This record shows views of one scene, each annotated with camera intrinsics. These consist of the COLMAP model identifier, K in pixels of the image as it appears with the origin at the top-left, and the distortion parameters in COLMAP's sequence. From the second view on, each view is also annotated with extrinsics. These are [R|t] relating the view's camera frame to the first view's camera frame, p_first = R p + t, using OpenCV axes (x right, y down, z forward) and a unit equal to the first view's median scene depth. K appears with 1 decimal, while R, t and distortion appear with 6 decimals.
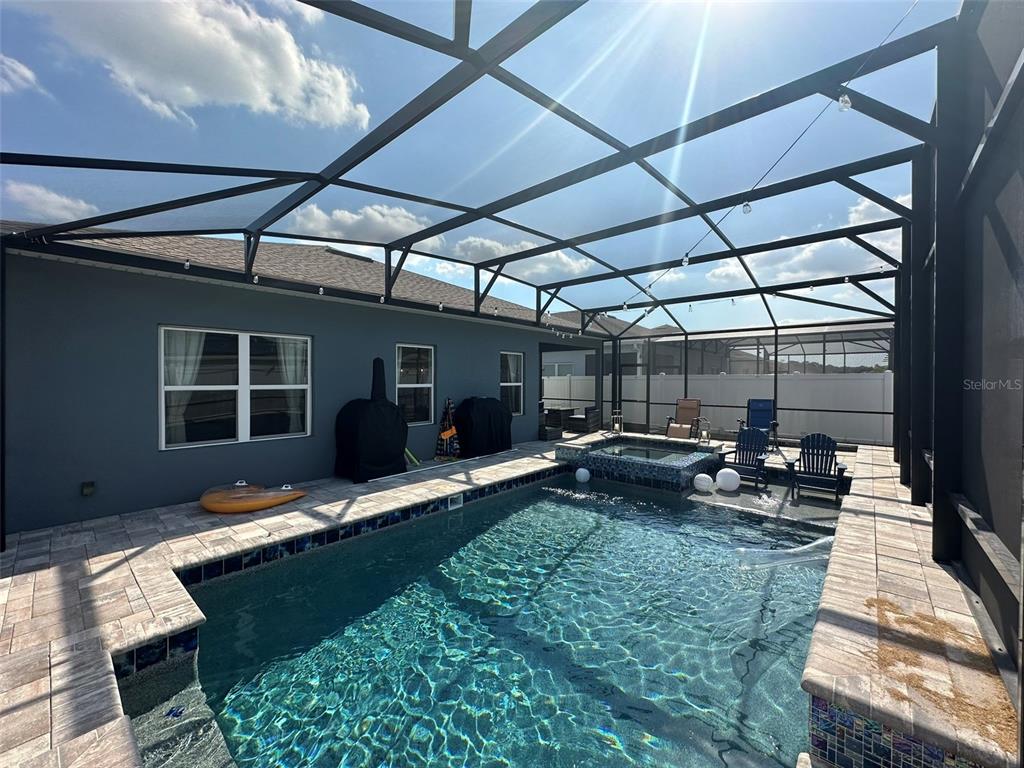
lens RADIAL K [[409.9, 0, 512.2], [0, 409.9, 380.7], [0, 0, 1]] dist [-0.004315, 0.001296]
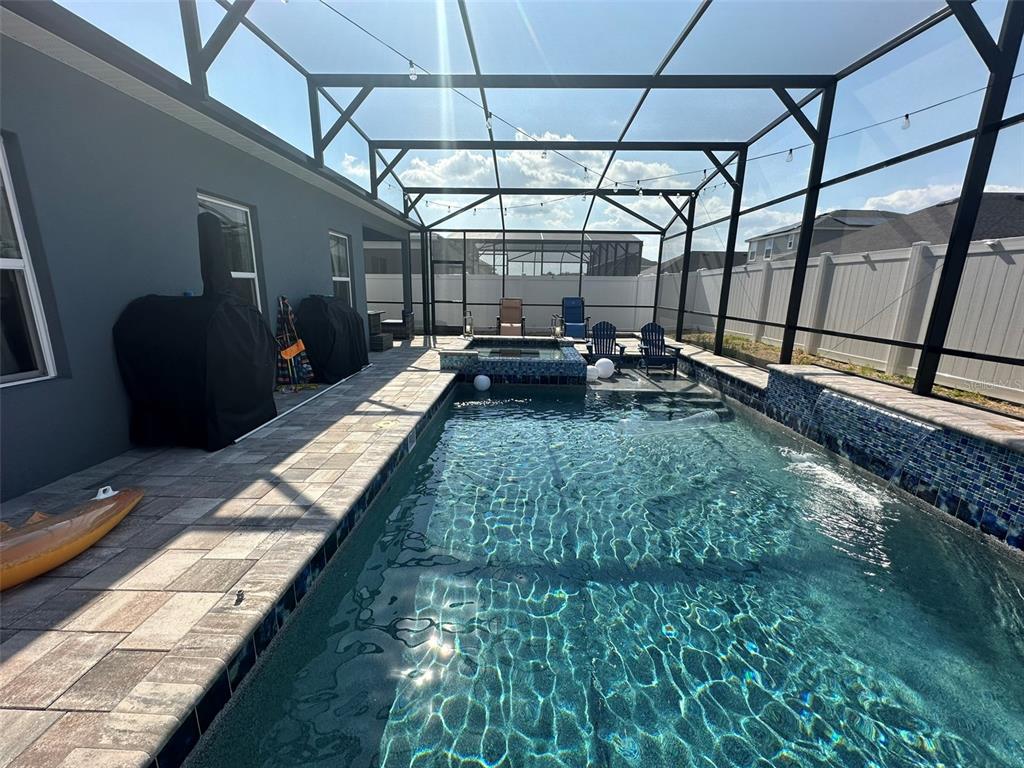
lens RADIAL K [[409.9, 0, 510.4], [0, 409.9, 383.2], [0, 0, 1]] dist [-0.004315, 0.001296]
pose [[0.767144, -0.138059, 0.626442, -0.349102], [-0.008785, 0.974213, 0.225460, 0.030513], [-0.641415, -0.178463, 0.746149, 0.302091]]
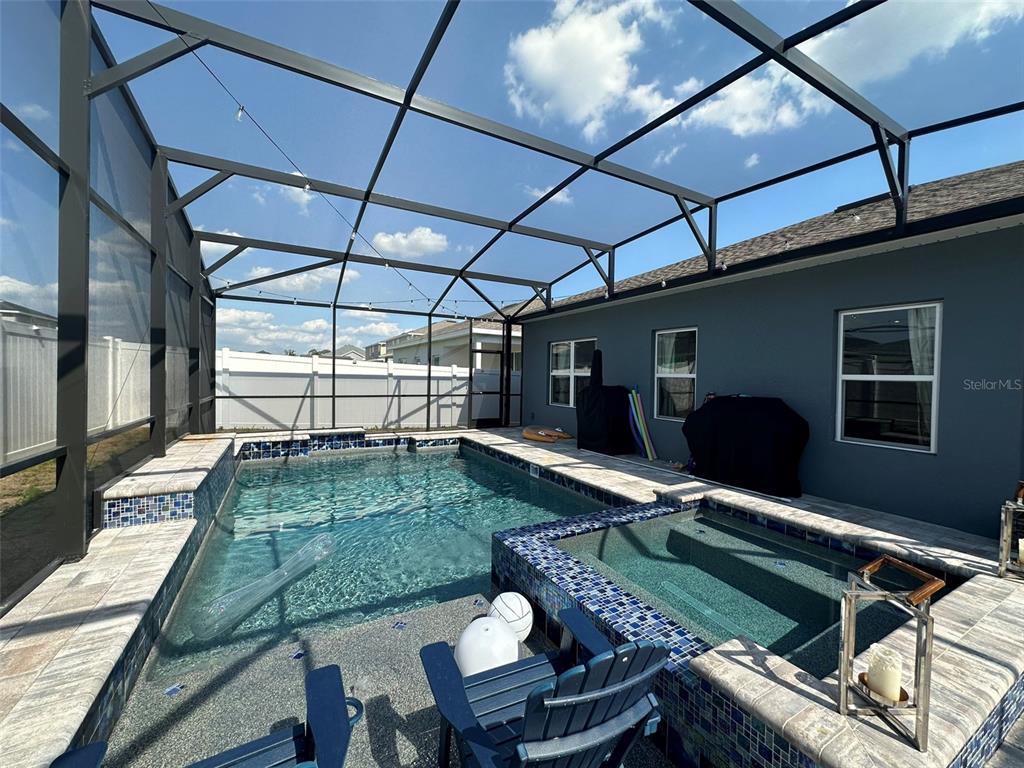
lens RADIAL K [[409.9, 0, 509.5], [0, 409.9, 381.6], [0, 0, 1]] dist [-0.004315, 0.001296]
pose [[-0.343353, 0.000985, -0.939206, 0.773494], [-0.025663, 0.999616, 0.010431, 0.026433], [0.938856, 0.027684, -0.343196, 1.051657]]
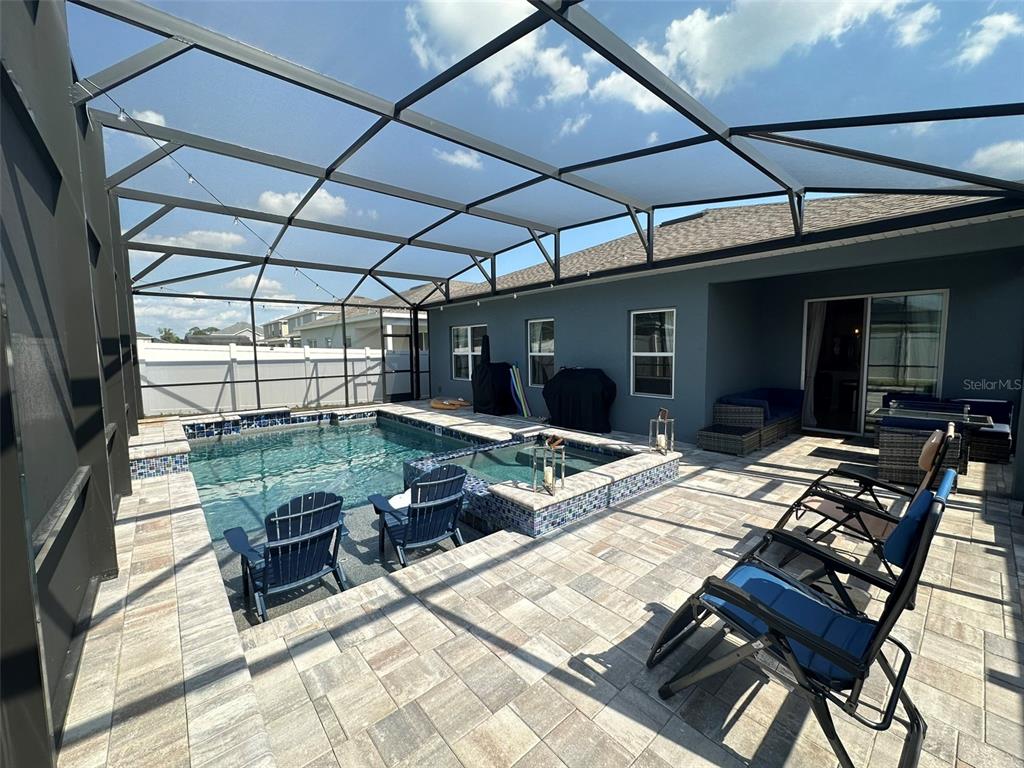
lens RADIAL K [[409.9, 0, 510.6], [0, 409.9, 384.6], [0, 0, 1]] dist [-0.004315, 0.001296]
pose [[-0.142578, 0.082122, -0.986371, 1.033562], [0.006338, 0.996607, 0.082058, 0.002948], [0.989763, 0.005448, -0.142615, 1.173910]]
